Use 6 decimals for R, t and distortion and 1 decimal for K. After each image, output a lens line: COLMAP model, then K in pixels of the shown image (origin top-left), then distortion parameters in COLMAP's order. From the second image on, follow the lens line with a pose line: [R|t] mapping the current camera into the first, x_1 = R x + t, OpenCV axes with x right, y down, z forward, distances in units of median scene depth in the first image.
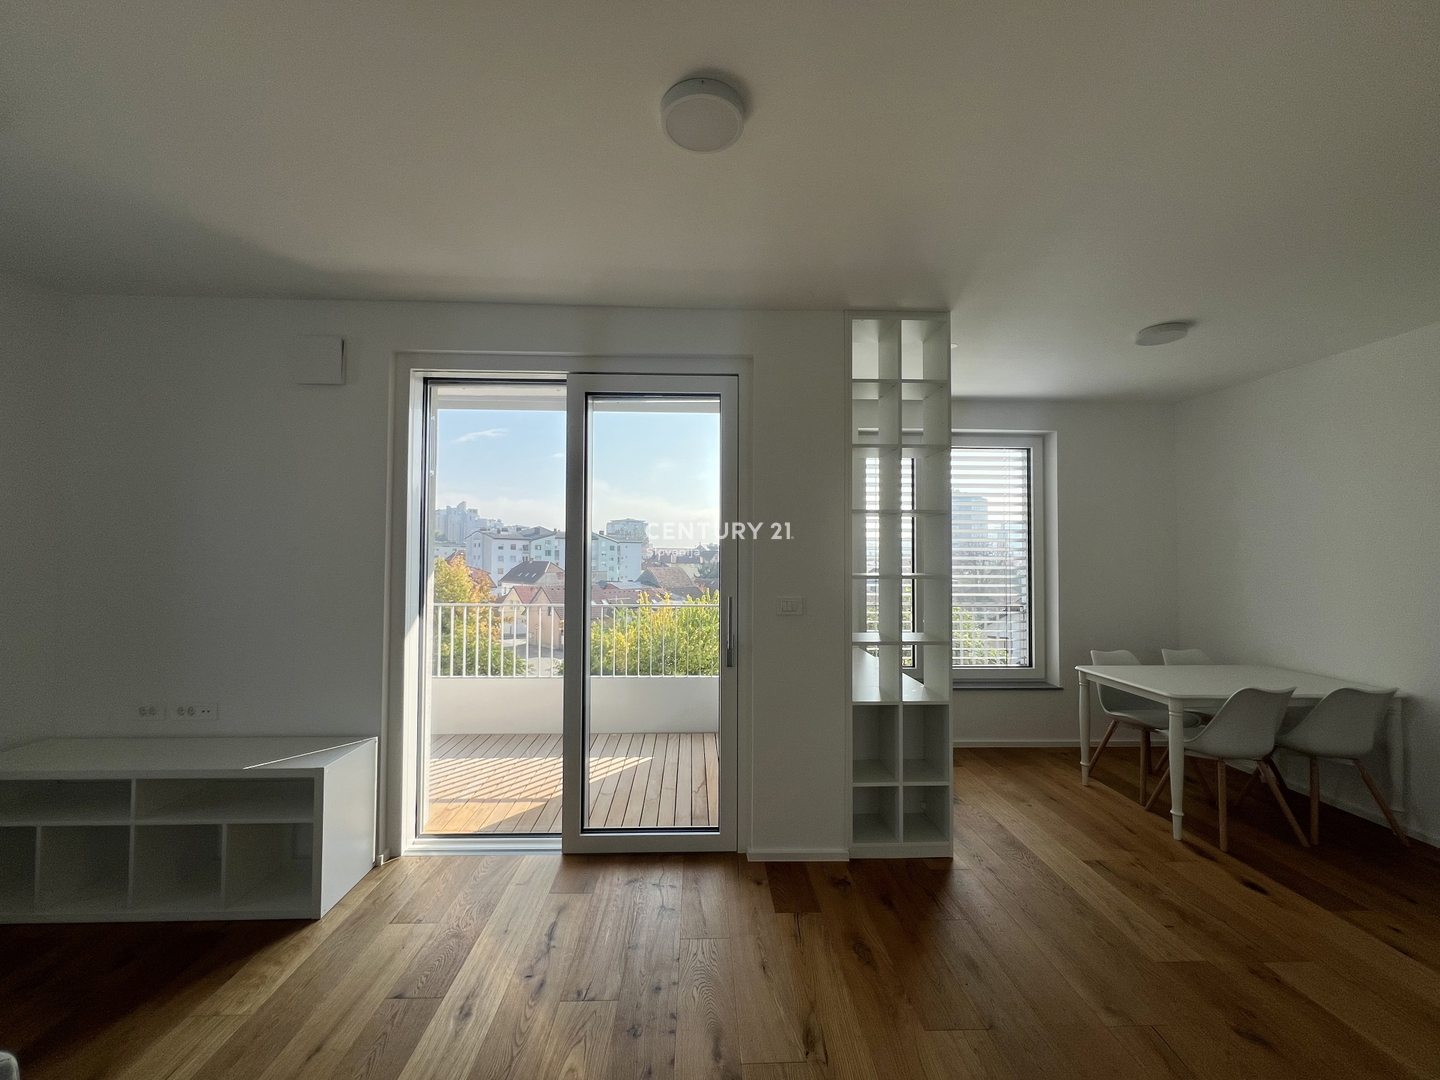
lens RADIAL K [[575.6, 0, 716.8], [0, 575.6, 535.1], [0, 0, 1]] dist [-0.001904, 0.000236]
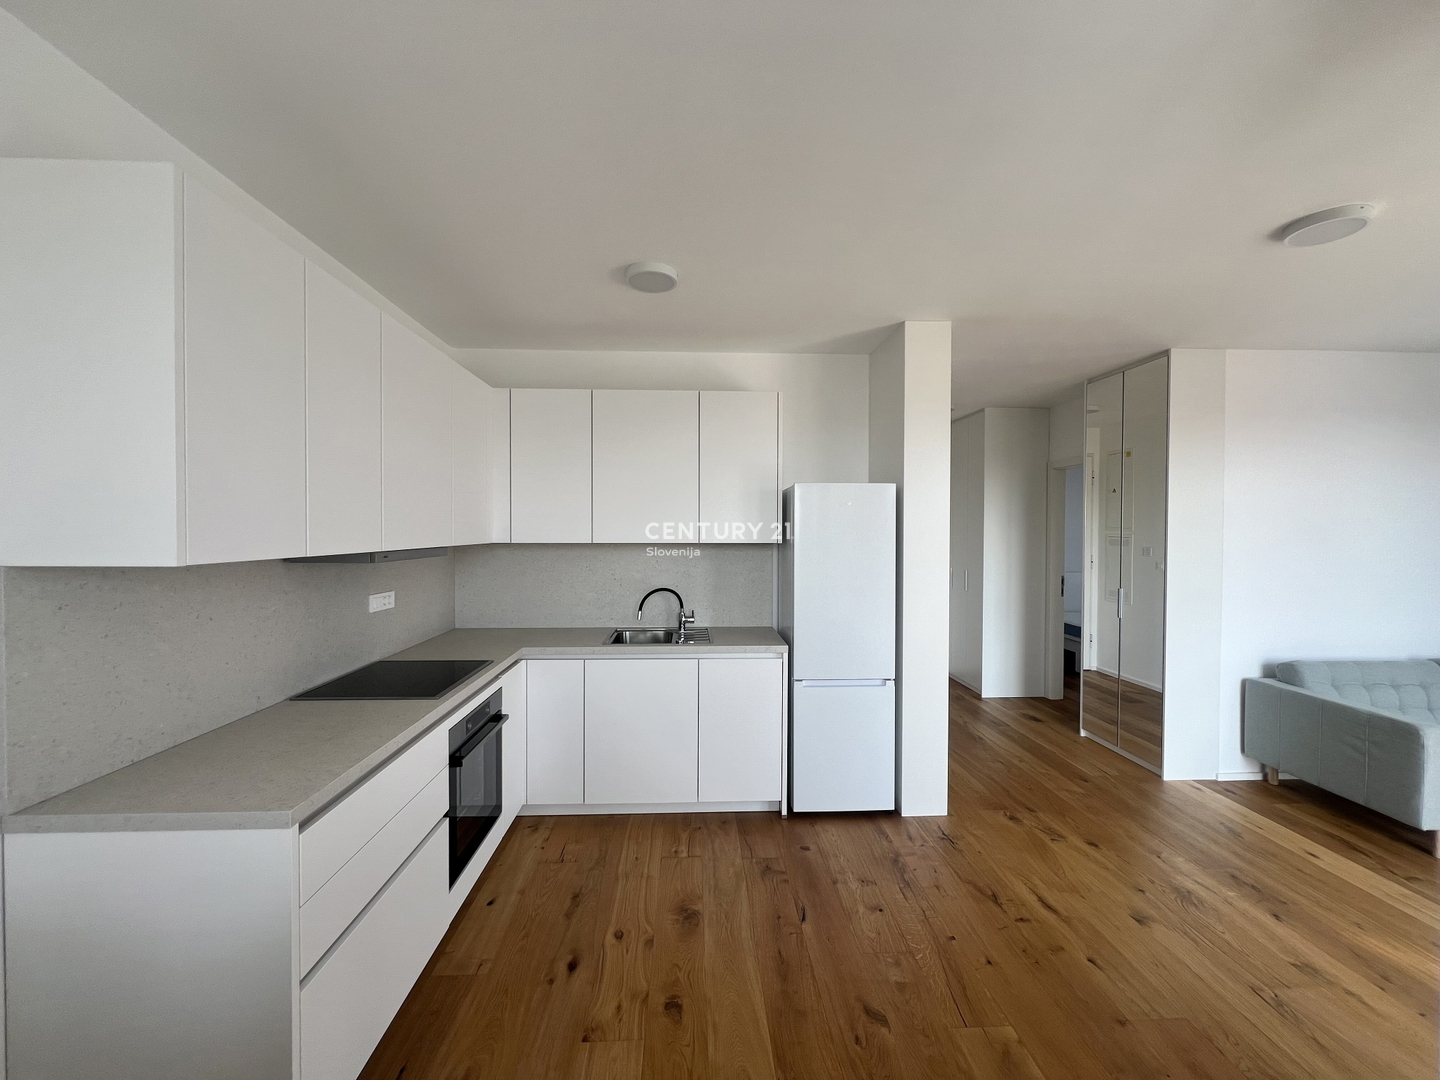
lens RADIAL K [[576.3, 0, 717.9], [0, 576.3, 537.7], [0, 0, 1]] dist [-0.000881, 0.000364]
pose [[-0.999866, -0.008543, -0.013955, 0.776495], [-0.008267, 0.999772, -0.019699, 0.016022], [0.014120, -0.019581, -0.999709, 1.293707]]
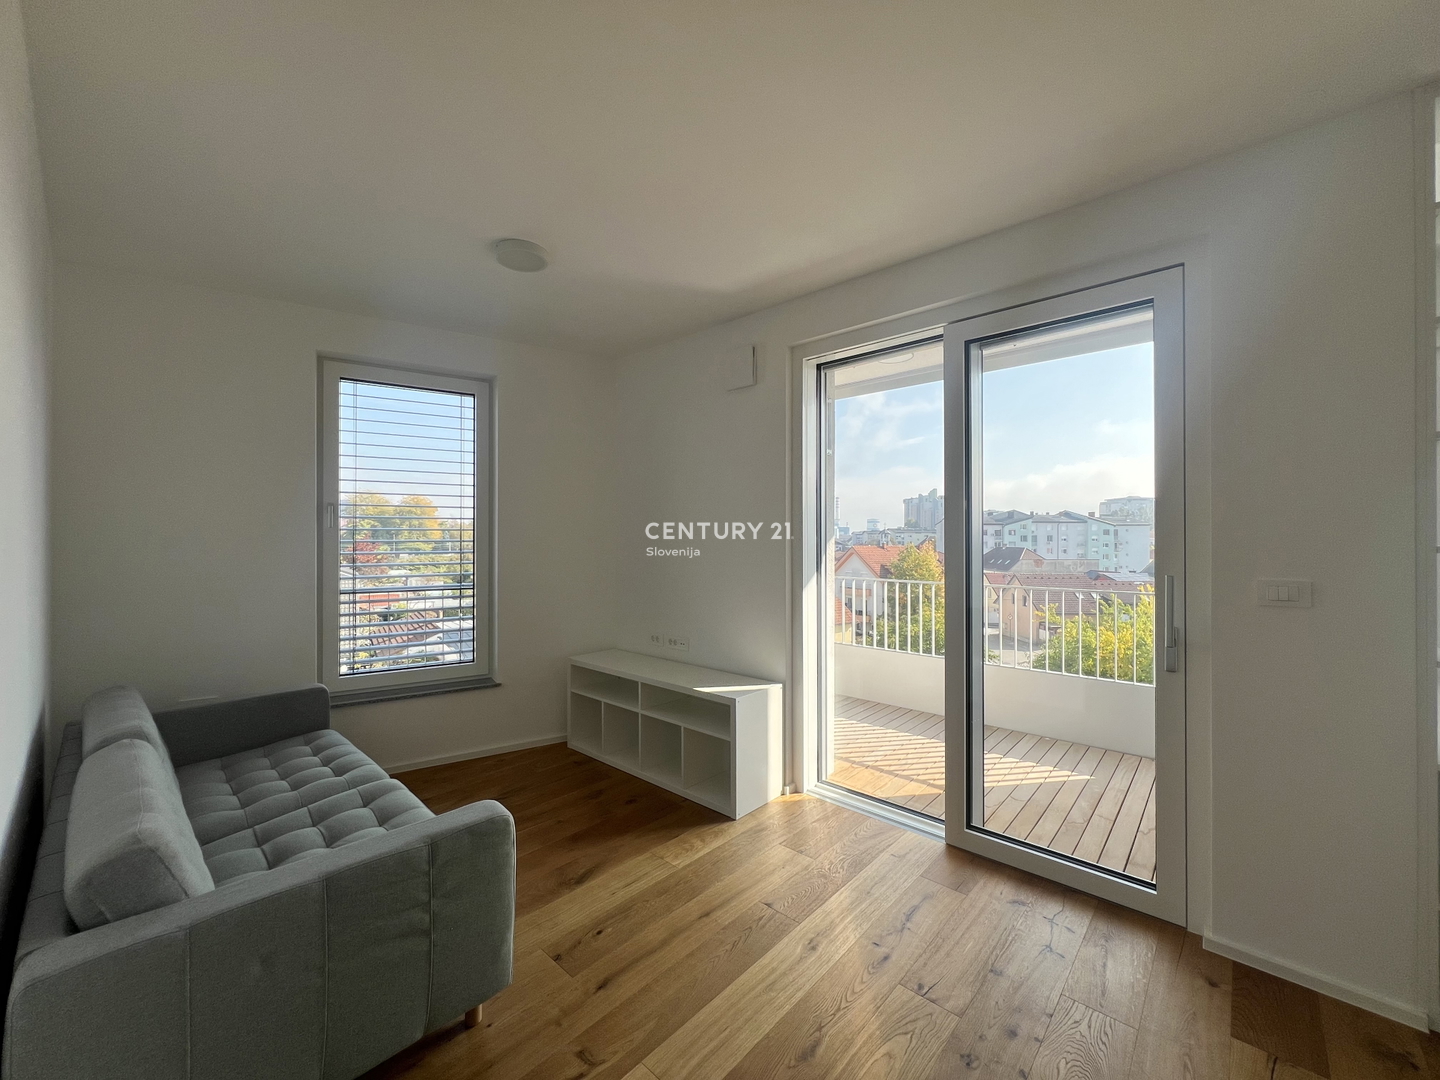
lens RADIAL K [[576.3, 0, 717.9], [0, 576.3, 537.7], [0, 0, 1]] dist [-0.000881, 0.000364]
pose [[0.713648, -0.006760, -0.700472, 0.126330], [0.026747, 0.999487, 0.017605, 0.031164], [0.699994, -0.031299, 0.713463, 0.087952]]
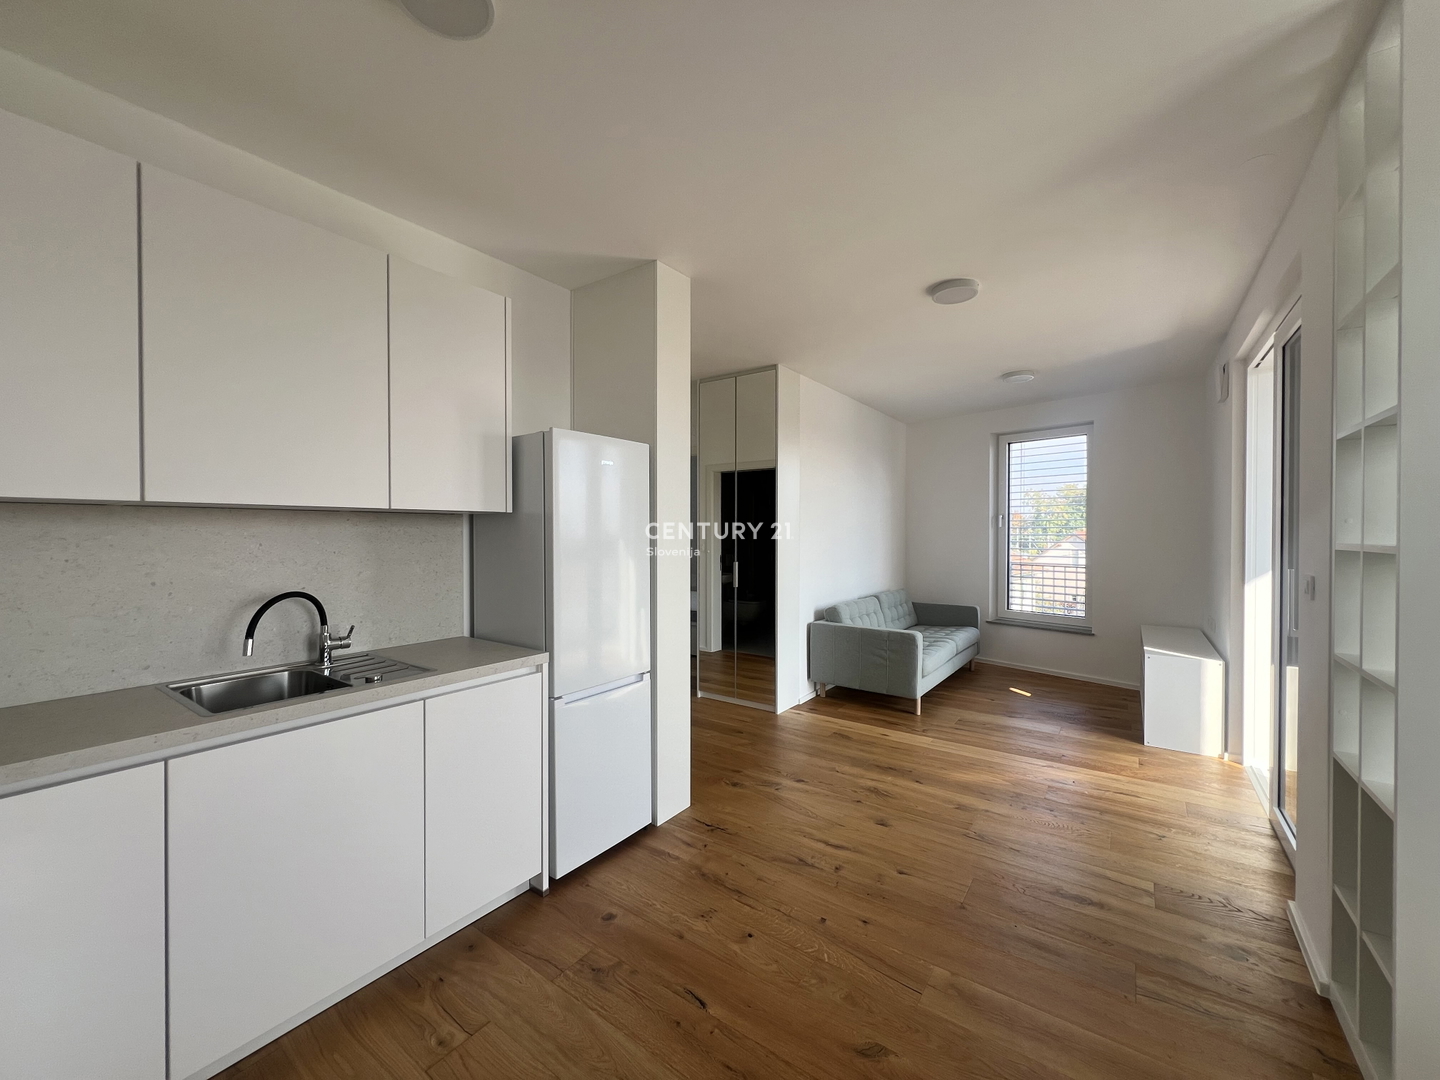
lens RADIAL K [[576.3, 0, 717.9], [0, 576.3, 537.7], [0, 0, 1]] dist [-0.000881, 0.000364]
pose [[-0.608794, 0.001898, -0.793326, 1.111120], [0.023005, 0.999619, -0.015262, 0.059461], [0.792995, -0.027541, -0.608606, 0.860900]]
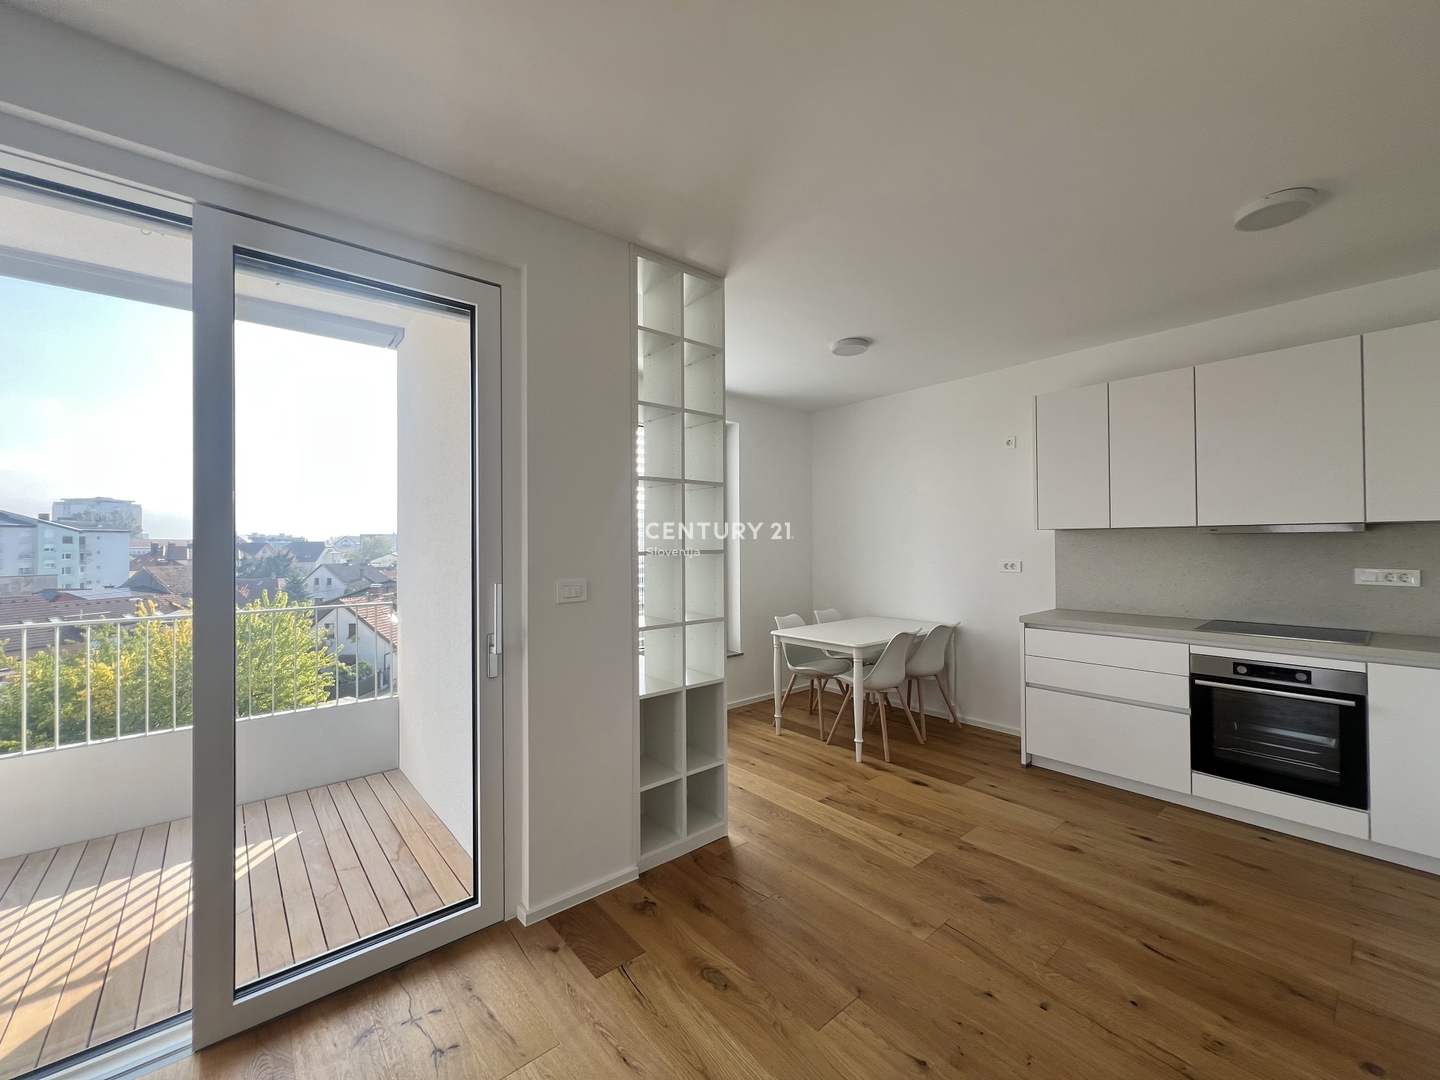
lens RADIAL K [[576.3, 0, 717.9], [0, 576.3, 537.7], [0, 0, 1]] dist [-0.000881, 0.000364]
pose [[0.784228, -0.003407, 0.620464, -0.213115], [-0.009805, 0.999792, 0.017883, 0.033347], [-0.620396, -0.020108, 0.784031, 0.246694]]
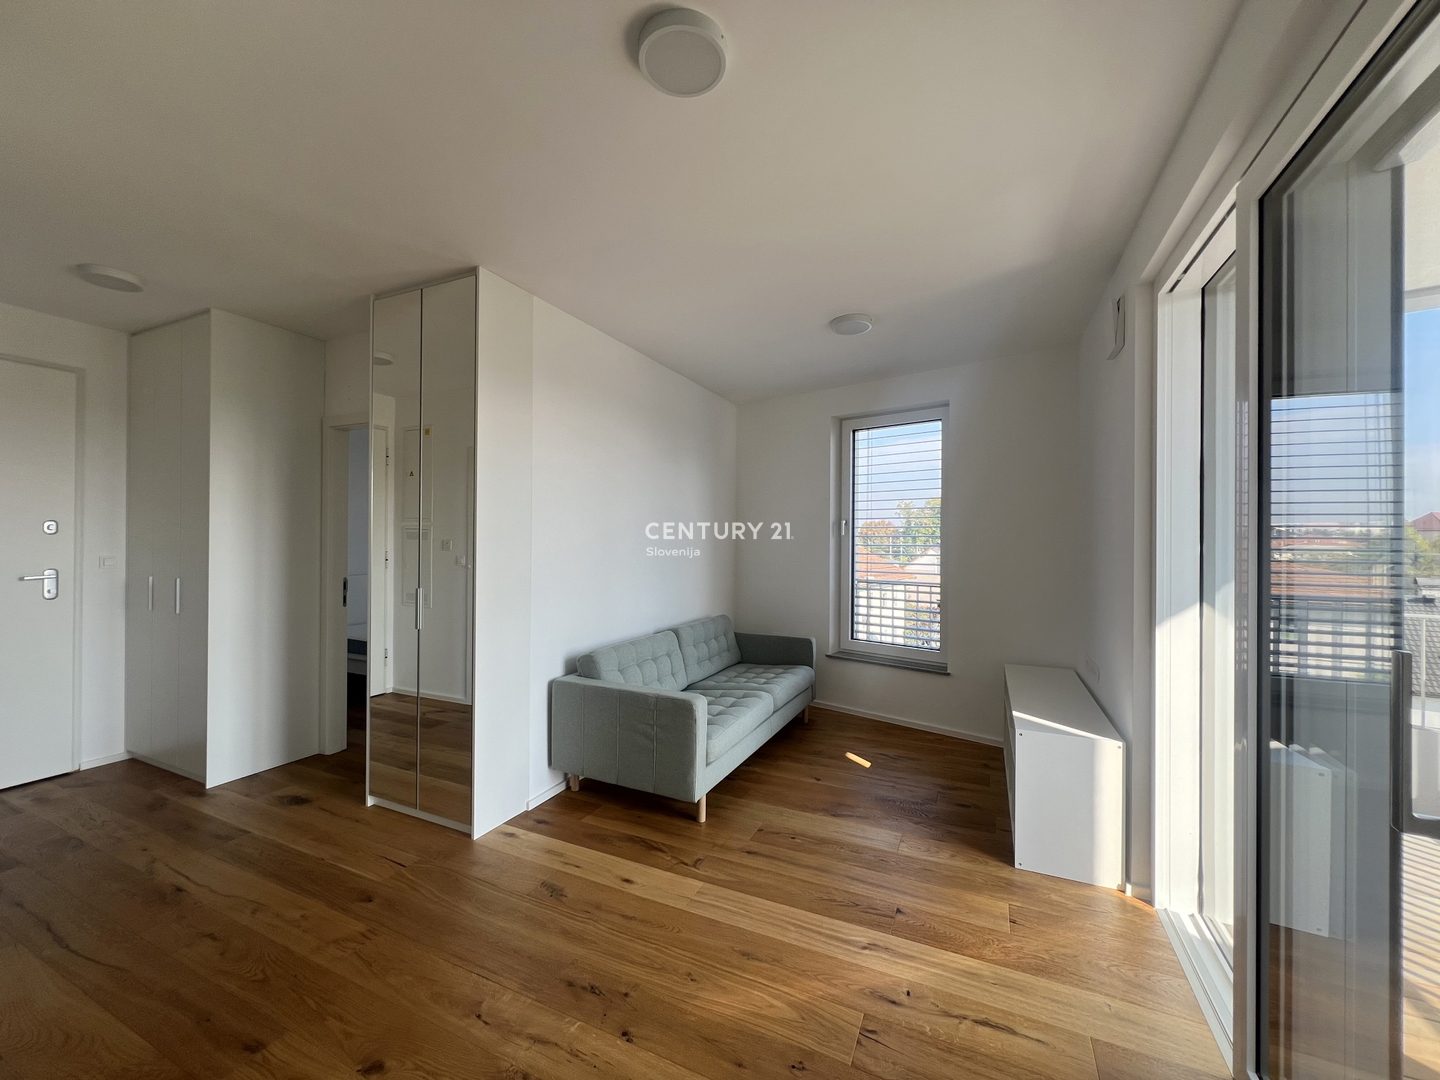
lens RADIAL K [[576.1, 0, 715.5], [0, 576.1, 538.5], [0, 0, 1]] dist [0.001918, 0.000184]
pose [[-0.453780, -0.010775, -0.891049, 0.440776], [0.021187, 0.999514, -0.022876, 0.051028], [0.890862, -0.029260, -0.453331, 0.825199]]
